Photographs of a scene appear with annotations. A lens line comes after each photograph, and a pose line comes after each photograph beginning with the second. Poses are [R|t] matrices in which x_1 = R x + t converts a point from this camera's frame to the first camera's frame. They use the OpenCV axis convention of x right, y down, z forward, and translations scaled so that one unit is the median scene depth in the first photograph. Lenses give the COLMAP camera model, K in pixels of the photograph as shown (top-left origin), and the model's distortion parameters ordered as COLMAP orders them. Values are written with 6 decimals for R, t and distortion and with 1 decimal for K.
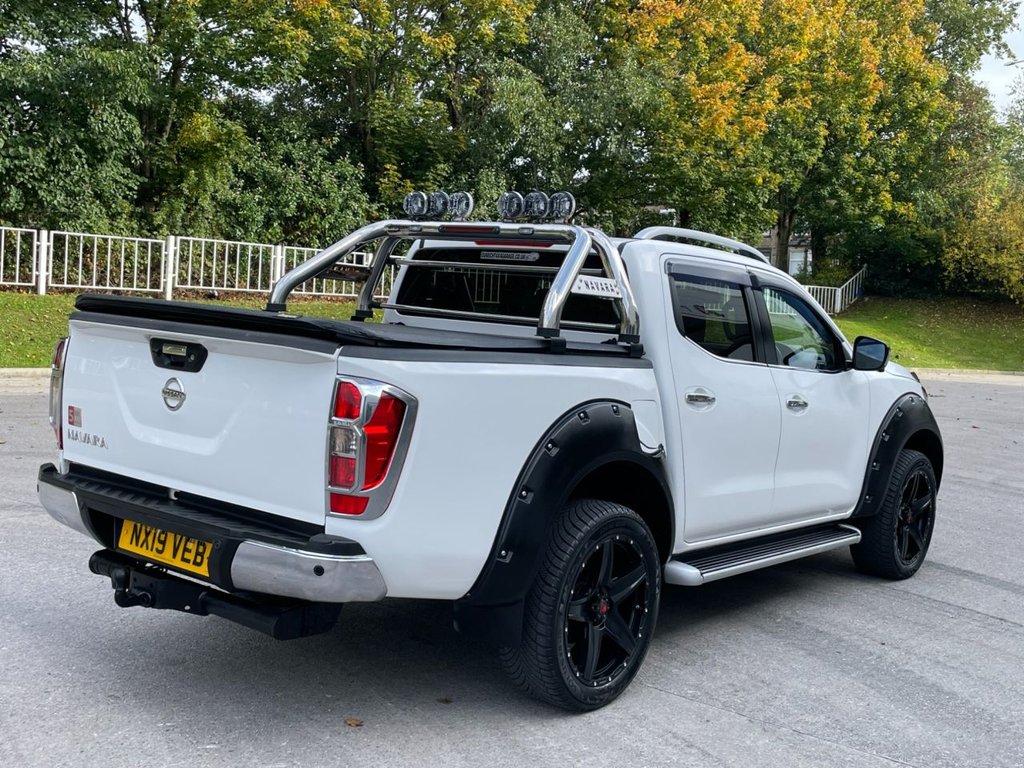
lens RADIAL K [[1179.8, 0, 537.5], [0, 1179.8, 405.8], [0, 0, 1]] dist [0.090515, 0.000000]
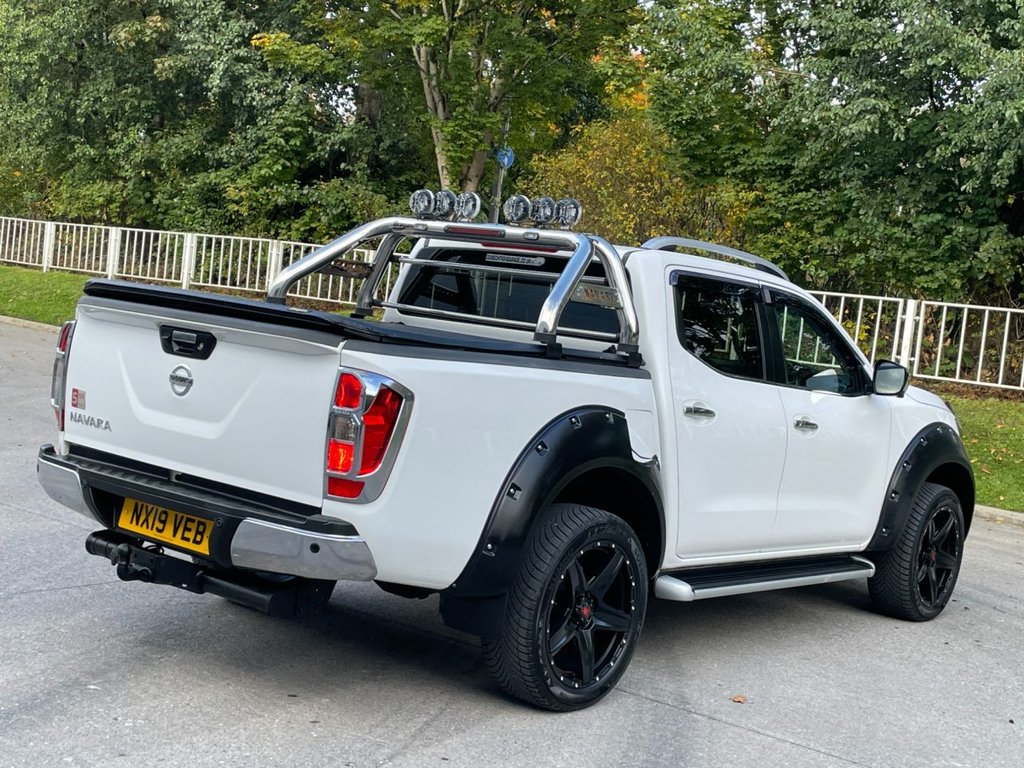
lens RADIAL K [[1419.7, 0, 517.1], [0, 1419.7, 421.6], [0, 0, 1]] dist [0.145376, 0.000000]
pose [[0.998452, 0.047907, -0.028253, 0.020644], [-0.048137, 0.998813, -0.007514, 0.018652], [0.027860, 0.008862, 0.999573, -0.204214]]
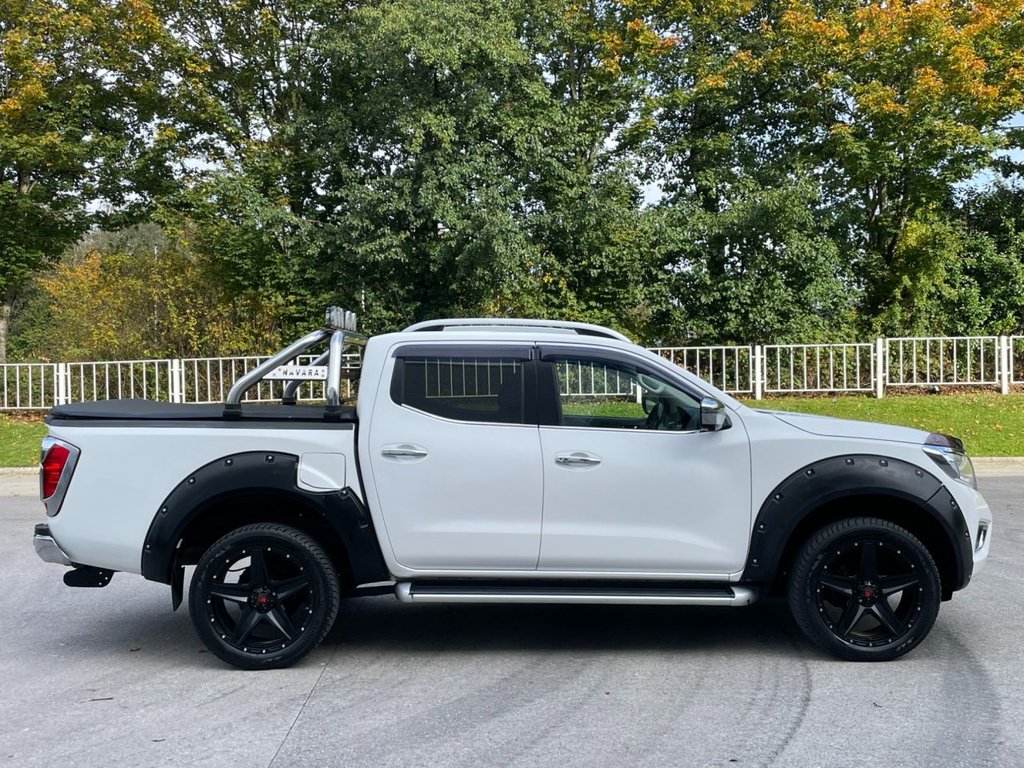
lens RADIAL K [[1179.8, 0, 528.1], [0, 1179.8, 381.7], [0, 0, 1]] dist [0.090515, 0.000000]
pose [[0.609240, -0.064282, -0.790376, 1.313468], [-0.023676, 0.994790, -0.099157, 0.043222], [0.792632, 0.079123, 0.604544, 0.350951]]
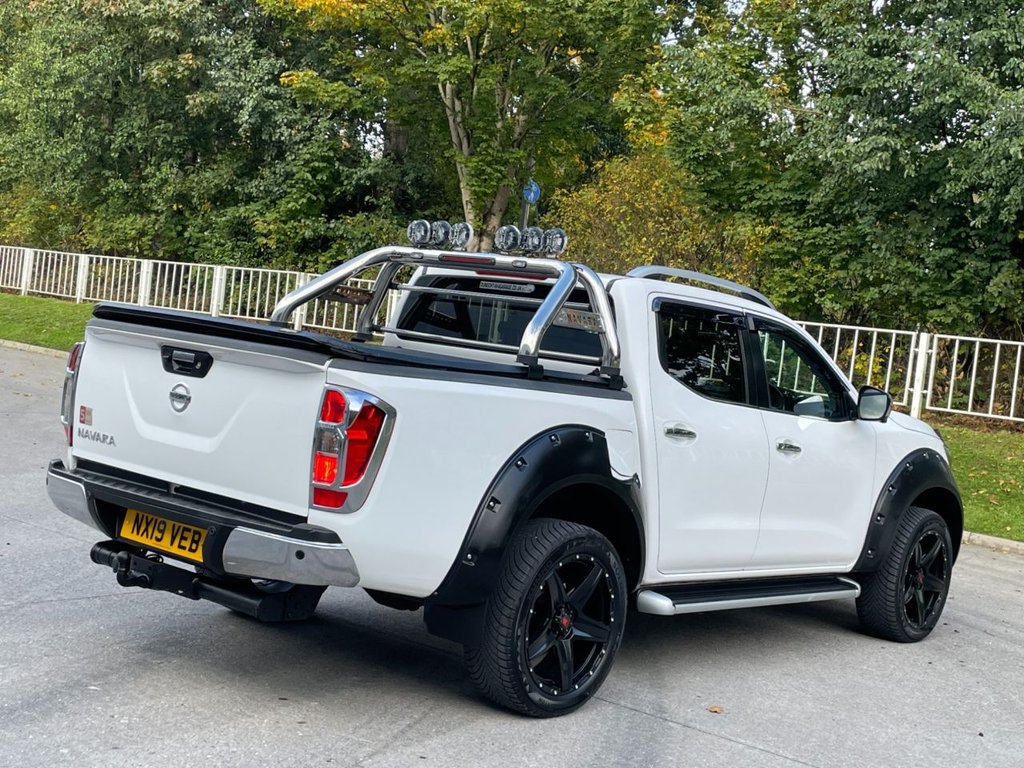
lens RADIAL K [[1419.7, 0, 521.5], [0, 1419.7, 426.0], [0, 0, 1]] dist [0.145376, 0.000000]
pose [[0.997358, 0.053857, -0.048755, 0.063008], [-0.055243, 0.998093, -0.027551, 0.030618], [0.047178, 0.030172, 0.998431, -0.257226]]
